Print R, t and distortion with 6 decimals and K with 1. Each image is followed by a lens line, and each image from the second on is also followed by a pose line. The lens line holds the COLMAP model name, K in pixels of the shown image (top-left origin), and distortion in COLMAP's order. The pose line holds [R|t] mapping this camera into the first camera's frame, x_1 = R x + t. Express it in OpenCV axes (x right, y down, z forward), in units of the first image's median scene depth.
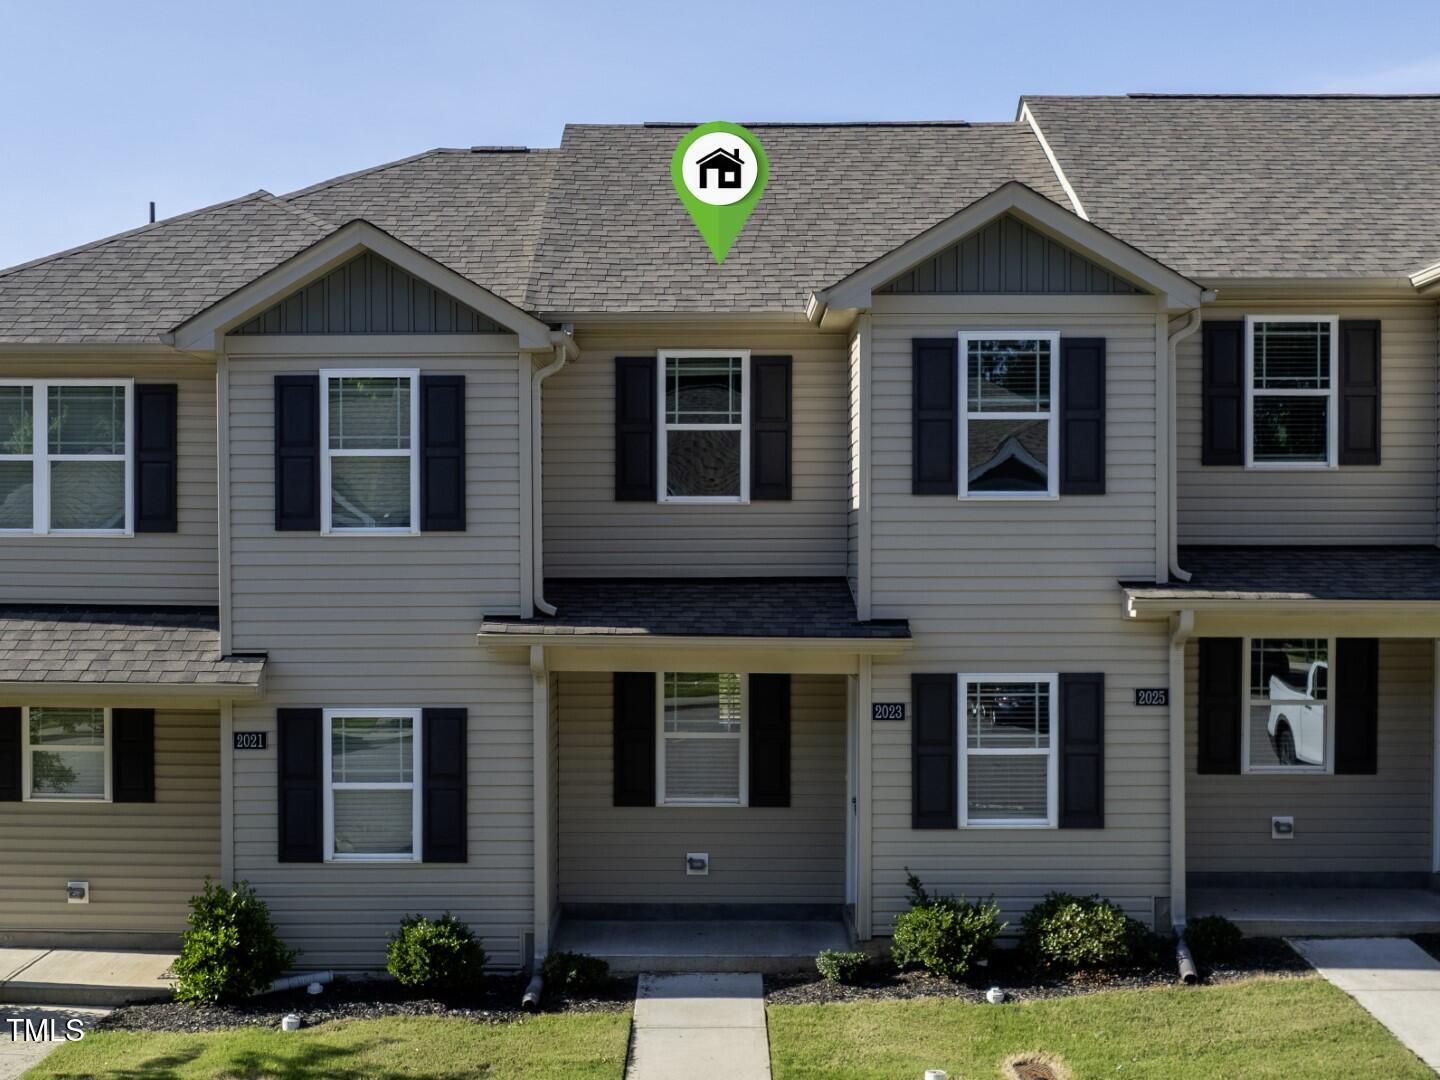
lens RADIAL K [[1418.4, 0, 720.0], [0, 1418.4, 540.0], [0, 0, 1]] dist [-0.019375, -0.024294]
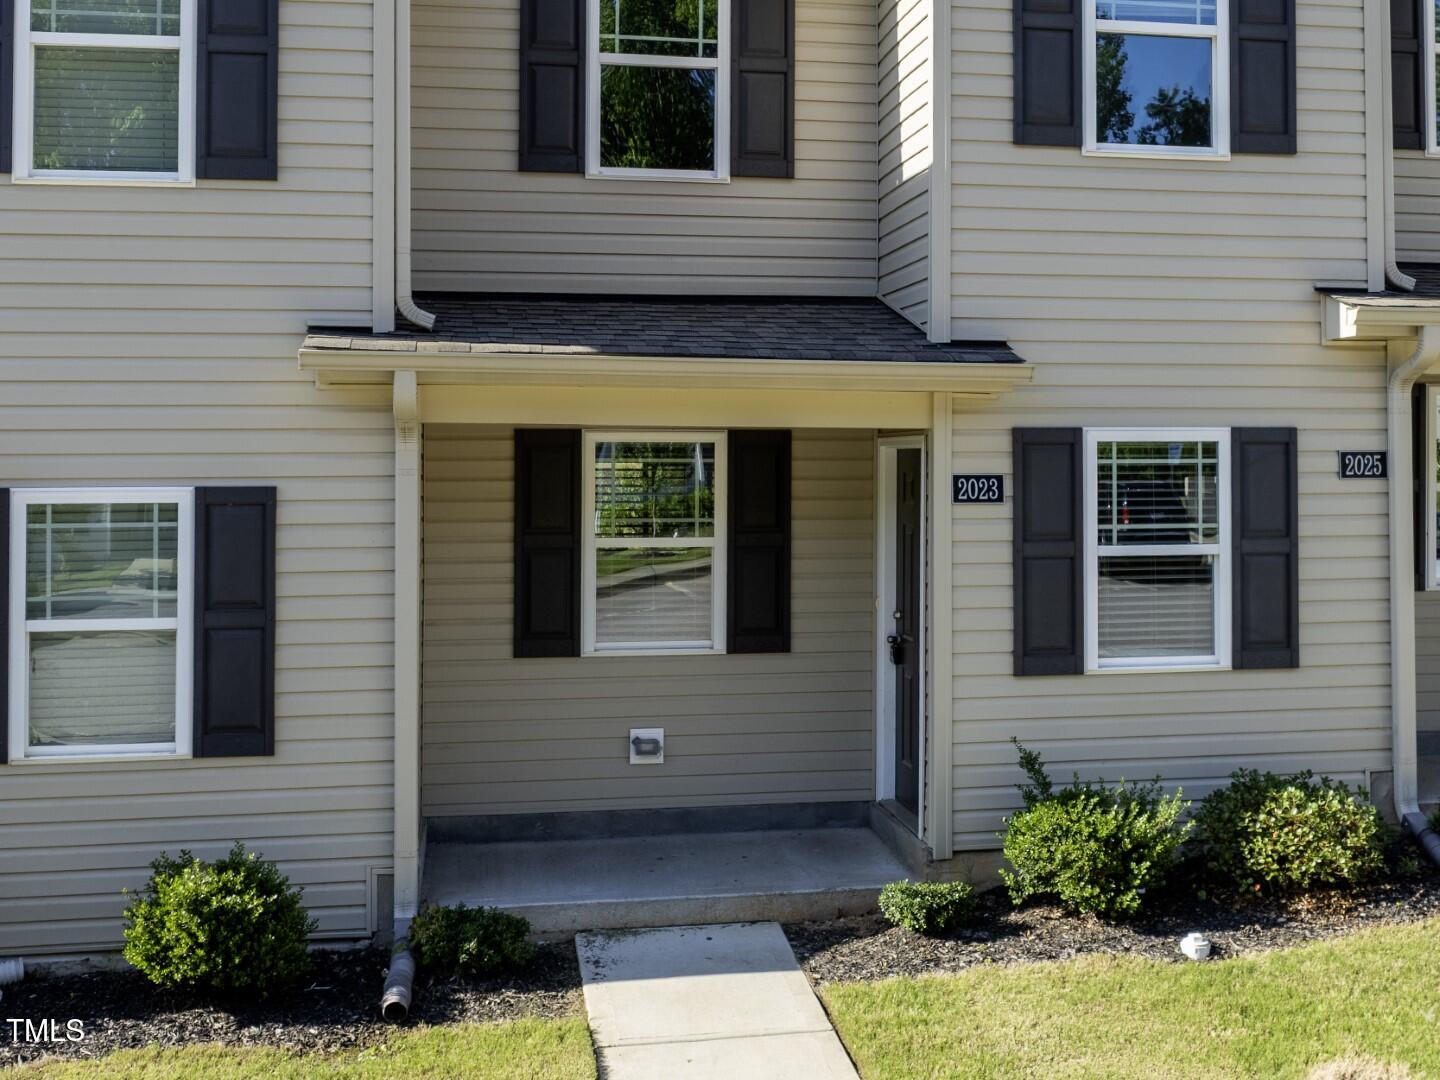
lens RADIAL K [[1374.2, 0, 720.9], [0, 1374.2, 411.2], [0, 0, 1]] dist [-0.008145, -0.014566]
pose [[0.986337, 0.006098, 0.164629, -0.093171], [-0.002809, 0.999792, -0.020206, 0.099777], [-0.164717, 0.019468, 0.986149, 0.422297]]
